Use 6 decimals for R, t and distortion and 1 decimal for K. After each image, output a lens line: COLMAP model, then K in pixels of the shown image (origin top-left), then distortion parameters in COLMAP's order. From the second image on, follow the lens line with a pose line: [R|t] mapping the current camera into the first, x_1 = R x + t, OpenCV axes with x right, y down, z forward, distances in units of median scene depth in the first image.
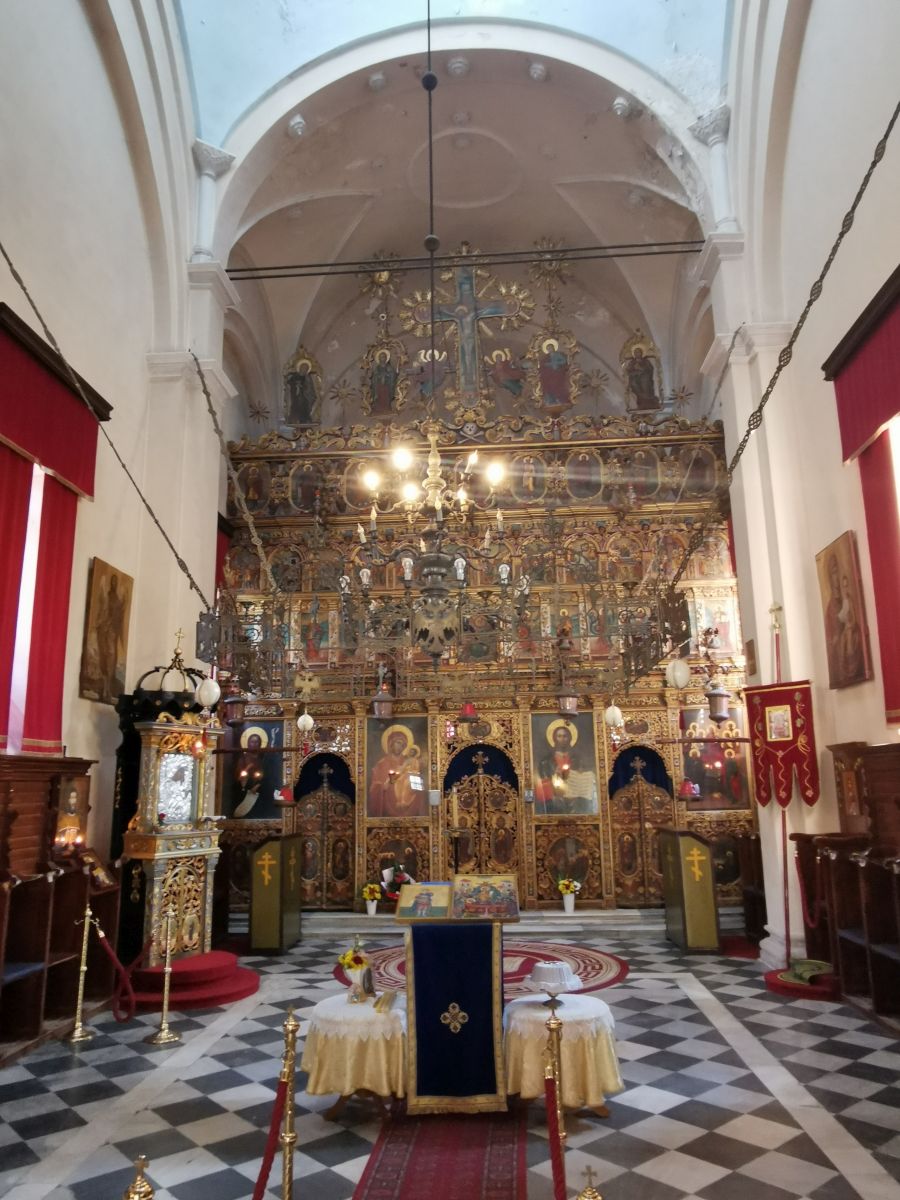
lens RADIAL K [[842.2, 0, 450.0], [0, 842.2, 600.0], [0, 0, 1]] dist [0.010410, -0.001009]
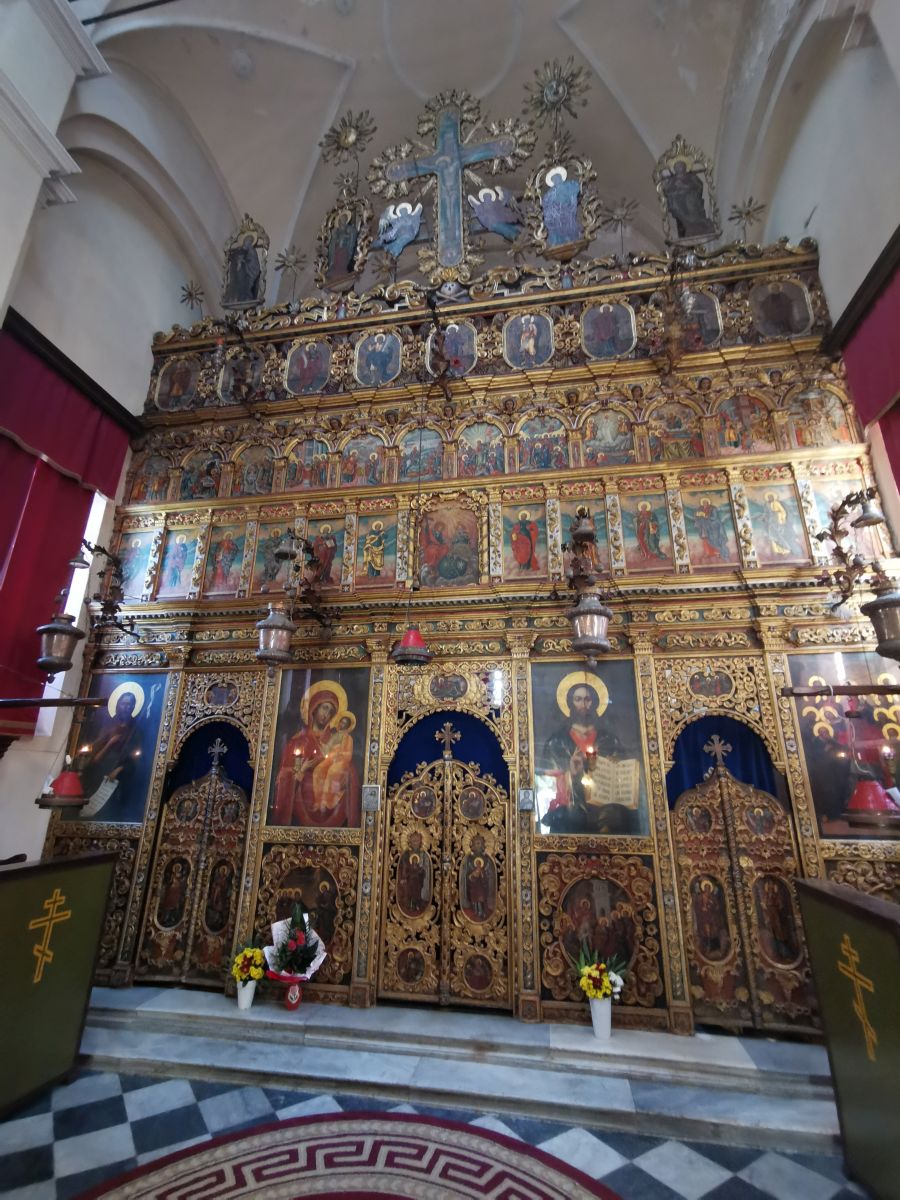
lens RADIAL K [[546.1, 0, 453.5], [0, 546.1, 598.1], [0, 0, 1]] dist [-0.003693, 0.000838]
pose [[0.994509, -0.005844, -0.104490, 0.082707], [-0.005301, 0.994345, -0.106070, 0.132066], [0.104519, 0.106041, 0.988853, 0.596744]]
